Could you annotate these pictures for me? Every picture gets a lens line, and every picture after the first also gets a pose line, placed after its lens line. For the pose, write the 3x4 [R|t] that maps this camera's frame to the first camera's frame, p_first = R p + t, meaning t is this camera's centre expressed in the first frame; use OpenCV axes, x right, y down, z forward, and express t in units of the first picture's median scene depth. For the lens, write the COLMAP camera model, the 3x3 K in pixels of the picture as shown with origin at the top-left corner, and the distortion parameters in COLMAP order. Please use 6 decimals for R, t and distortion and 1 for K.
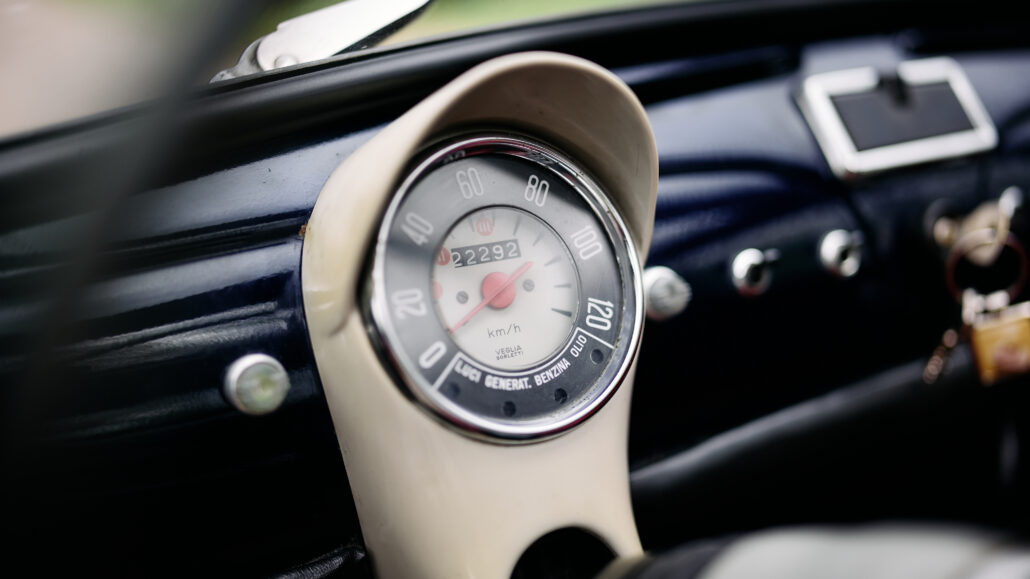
lens RADIAL K [[1058.5, 0, 515.0], [0, 1058.5, 289.5], [0, 0, 1]] dist [-0.006022, -0.003558]
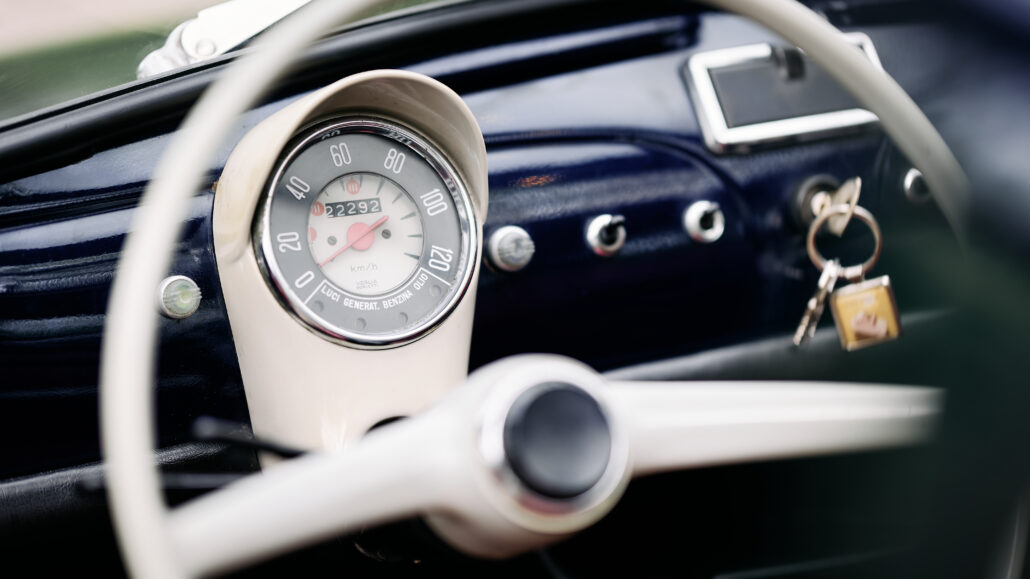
lens RADIAL K [[3188.8, 0, 515.0], [0, 3188.8, 289.5], [0, 0, 1]] dist [0.060947, 0.695151]
pose [[0.994929, 0.036198, -0.093842, 0.541693], [-0.037273, 0.999258, -0.009722, 0.096574], [0.093420, 0.013170, 0.995540, -2.881229]]
